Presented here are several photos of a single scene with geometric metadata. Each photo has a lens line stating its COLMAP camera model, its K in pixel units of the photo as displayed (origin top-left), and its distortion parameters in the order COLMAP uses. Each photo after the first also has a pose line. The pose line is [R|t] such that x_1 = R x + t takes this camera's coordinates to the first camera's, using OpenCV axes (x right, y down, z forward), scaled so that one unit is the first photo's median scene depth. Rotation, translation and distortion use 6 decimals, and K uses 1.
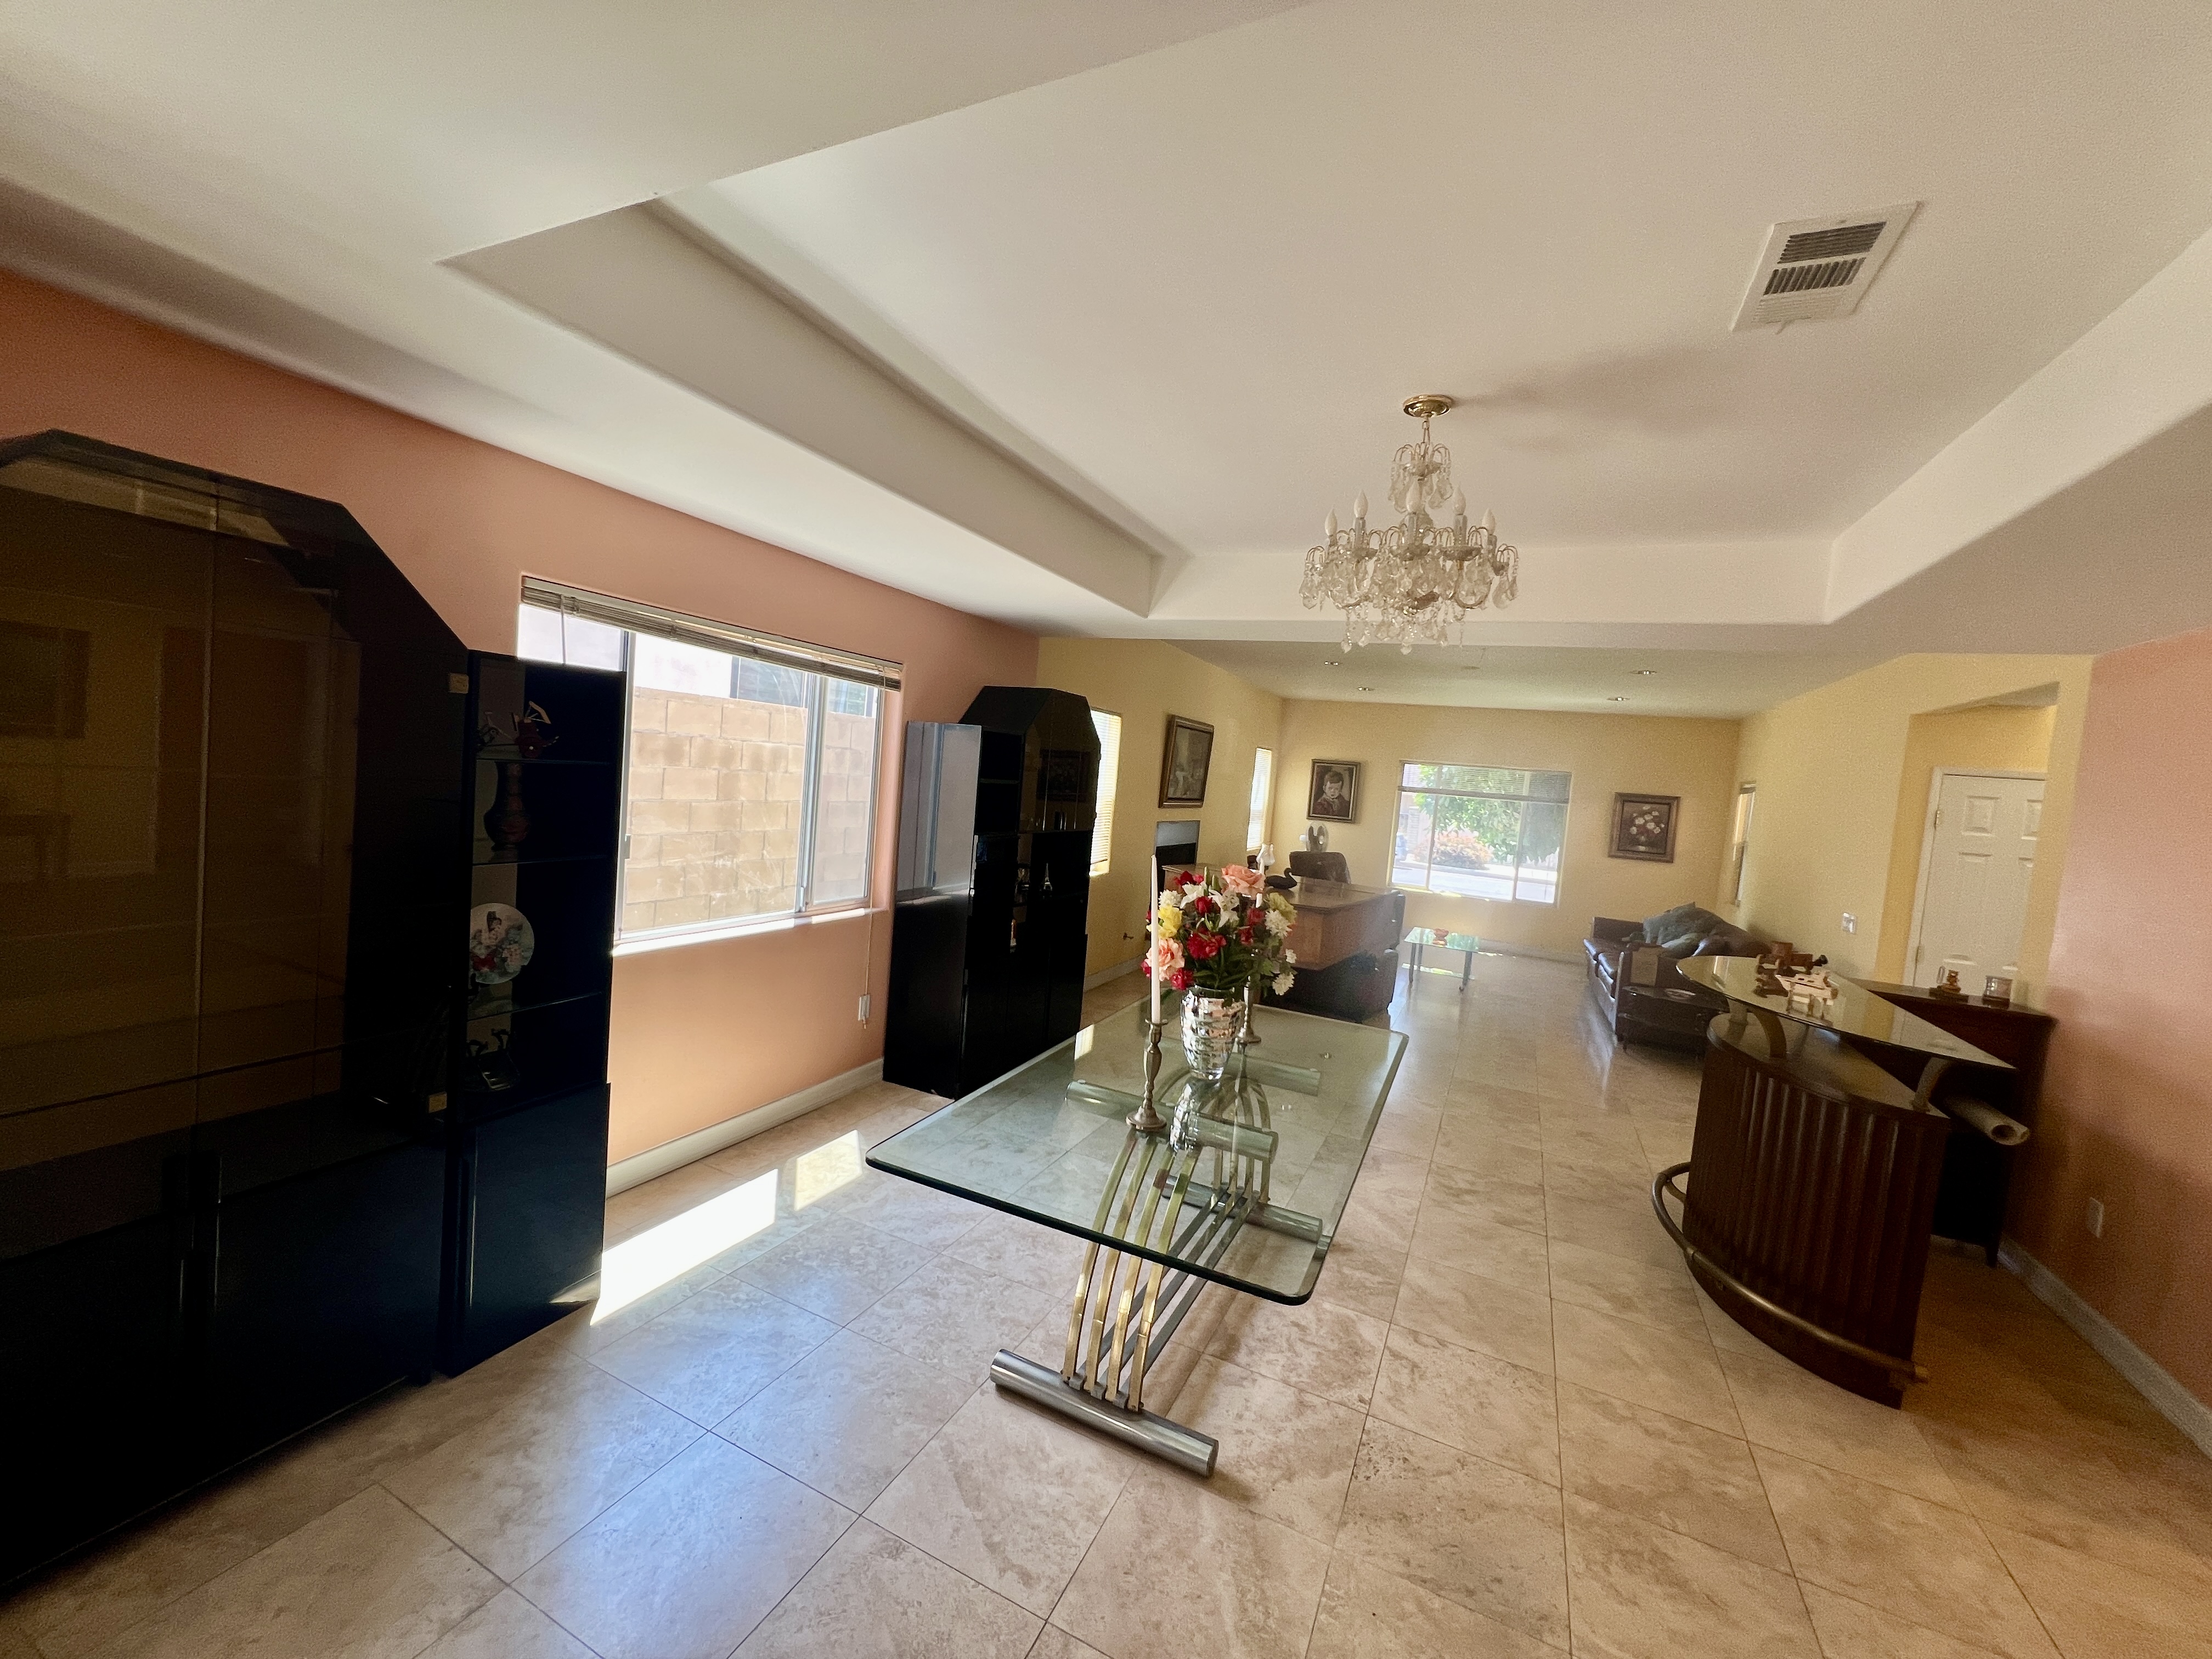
lens RADIAL K [[880.9, 0, 1098.4], [0, 880.9, 823.1], [0, 0, 1]] dist [-0.004743, -0.000497]
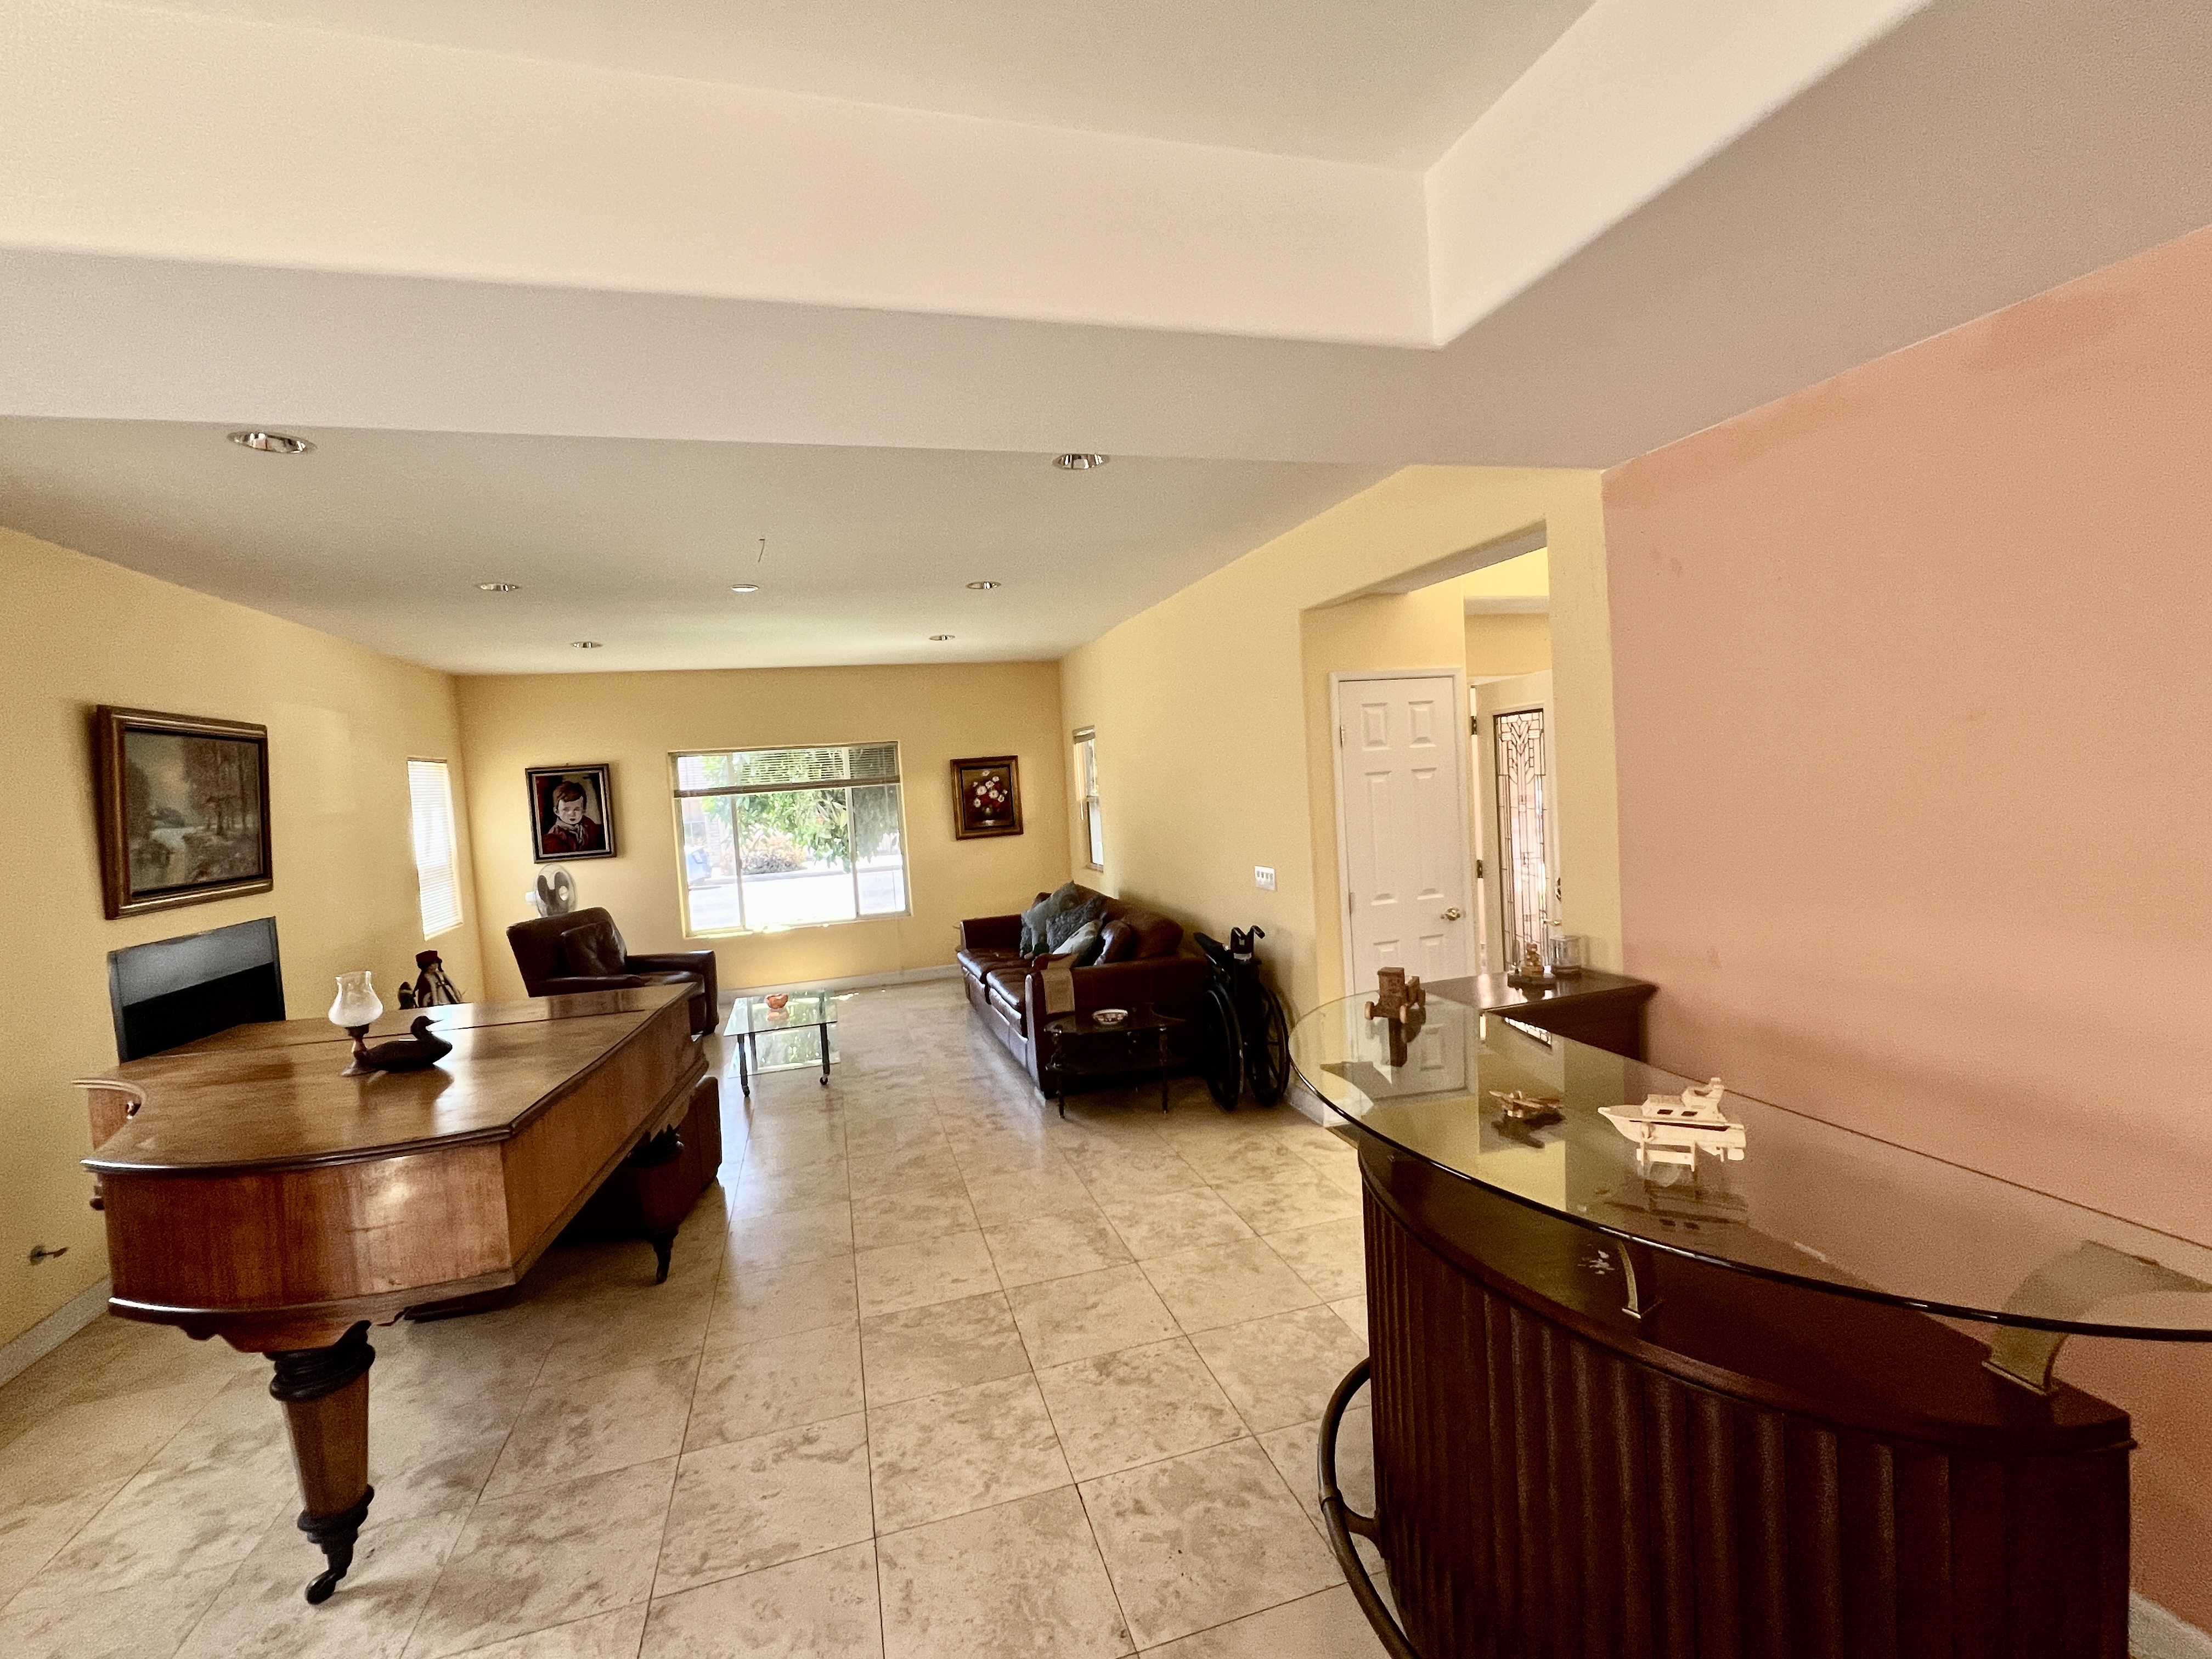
lens RADIAL K [[982.5, 0, 1101.1], [0, 982.5, 825.4], [0, 0, 1]] dist [0.010082, -0.000445]
pose [[0.737979, -0.167498, 0.653705, 0.093153], [0.167700, 0.983838, 0.062768, -0.009215], [-0.653654, 0.063305, 0.754142, 0.237929]]
